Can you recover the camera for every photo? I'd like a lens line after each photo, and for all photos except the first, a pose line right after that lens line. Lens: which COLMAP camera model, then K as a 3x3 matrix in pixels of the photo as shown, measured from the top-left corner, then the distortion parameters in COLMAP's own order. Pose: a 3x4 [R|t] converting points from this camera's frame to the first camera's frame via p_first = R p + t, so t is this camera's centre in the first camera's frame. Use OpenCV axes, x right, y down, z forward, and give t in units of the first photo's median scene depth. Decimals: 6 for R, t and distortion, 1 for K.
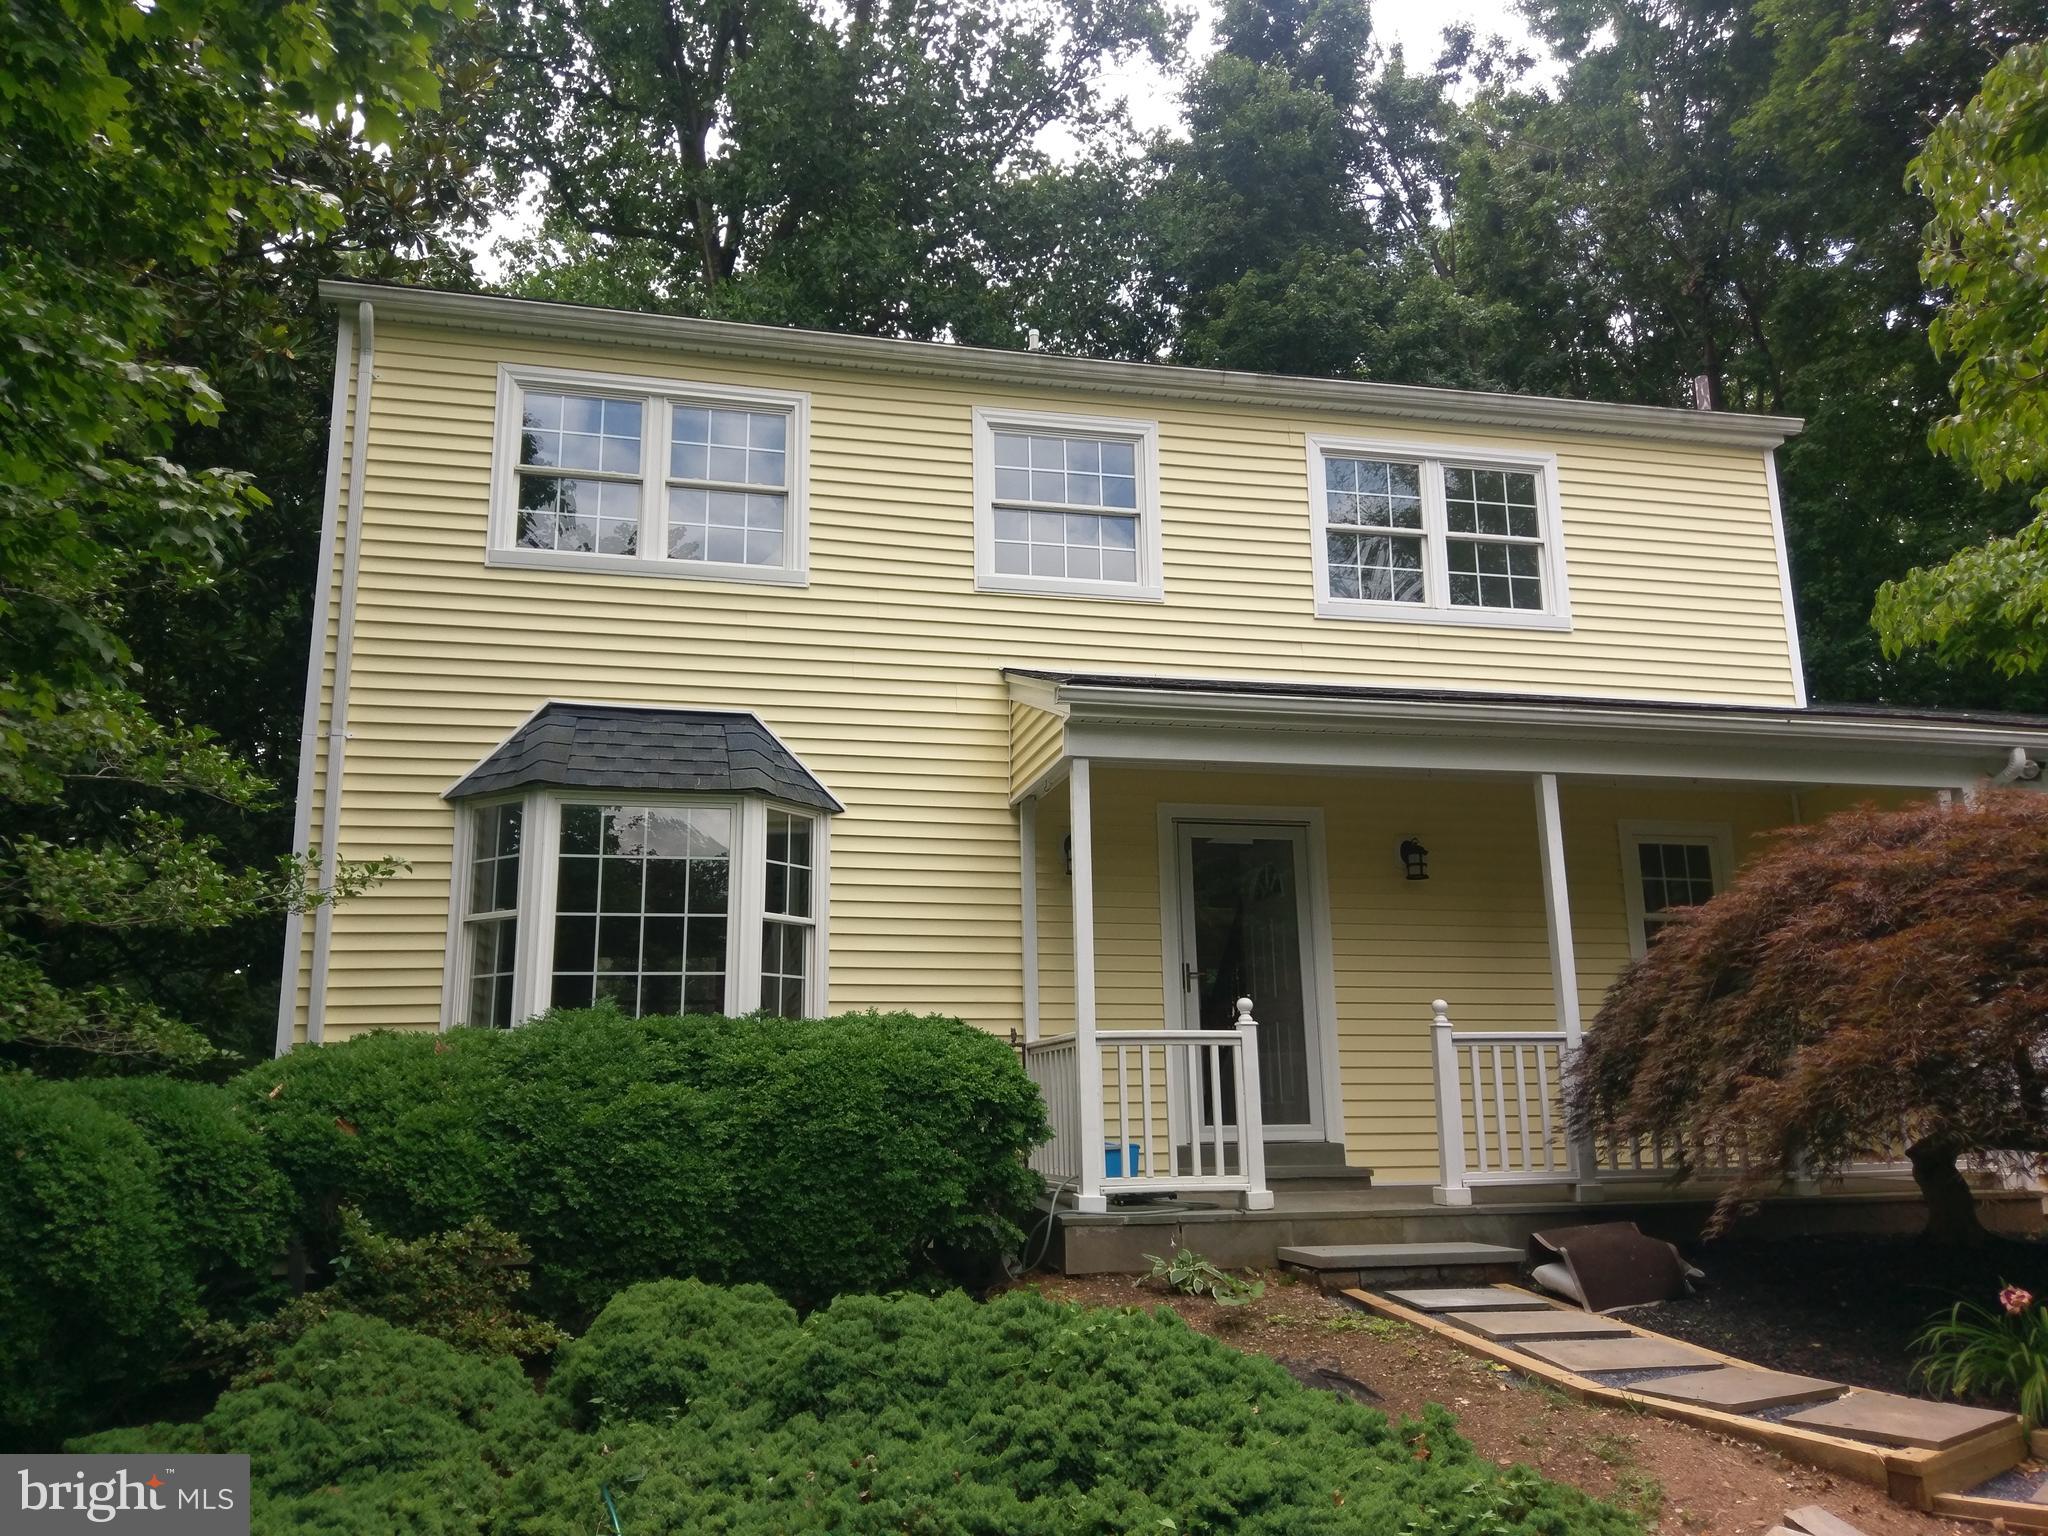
lens RADIAL K [[1535.2, 0, 1024.0], [0, 1535.2, 768.0], [0, 0, 1]] dist [0.092248, -0.161450]
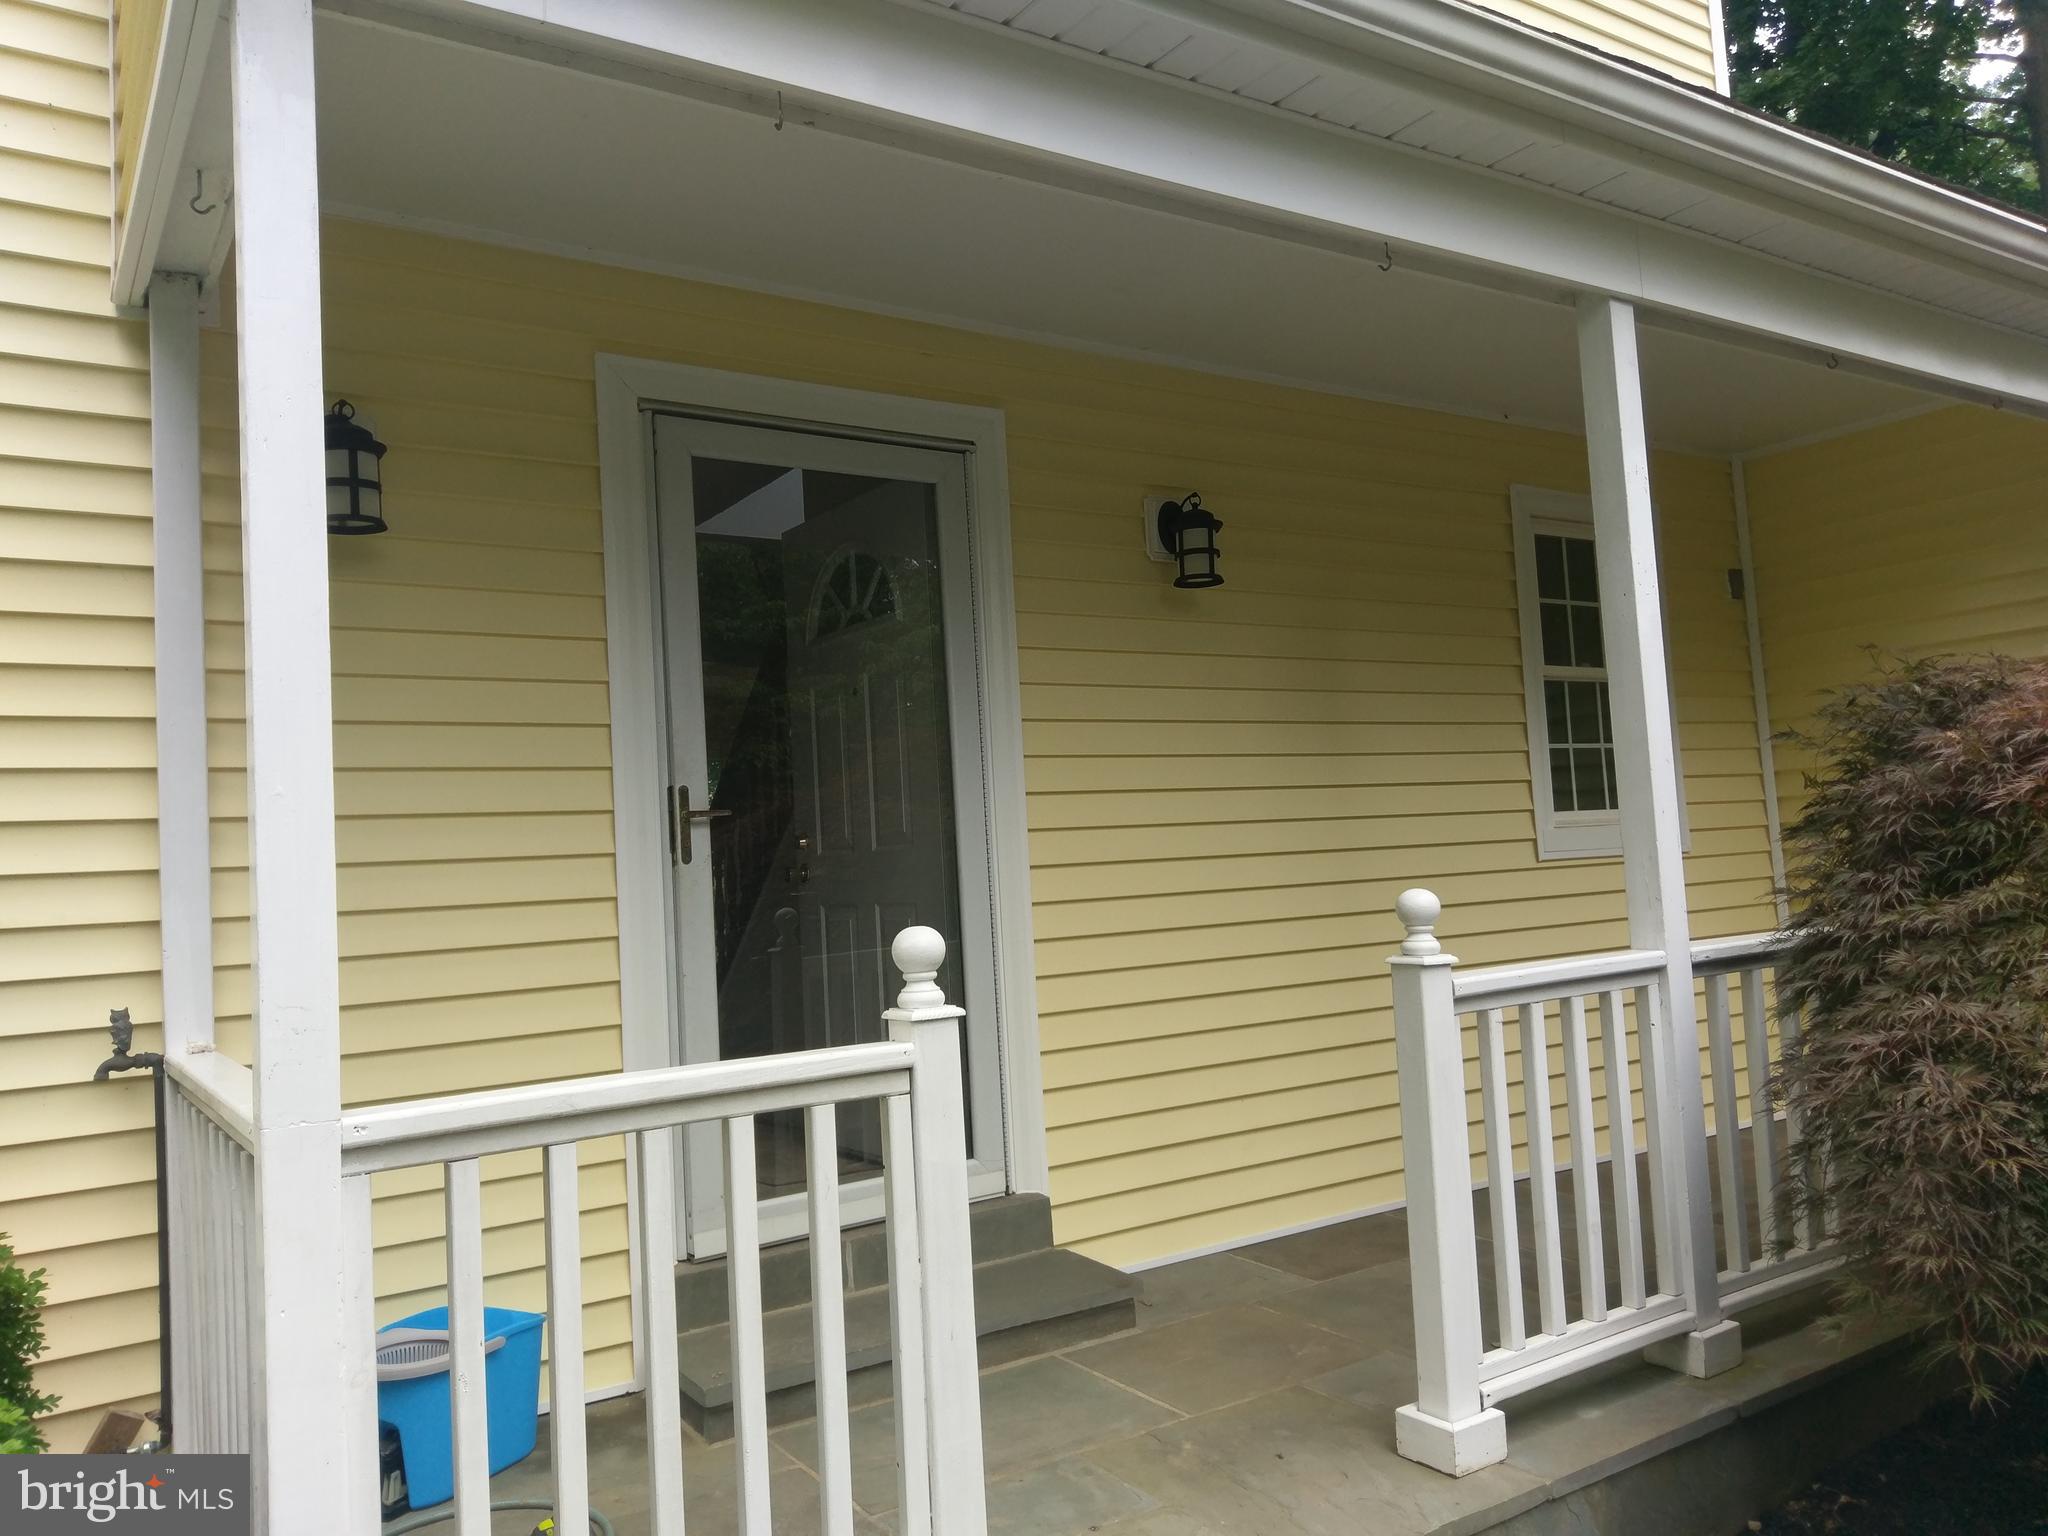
lens RADIAL K [[1535.2, 0, 1024.0], [0, 1535.2, 768.0], [0, 0, 1]] dist [0.092248, -0.161450]
pose [[0.933952, -0.014857, 0.357089, 0.049553], [-0.037685, 0.989472, 0.139732, 0.066536], [-0.355406, -0.143960, 0.923560, 0.623276]]
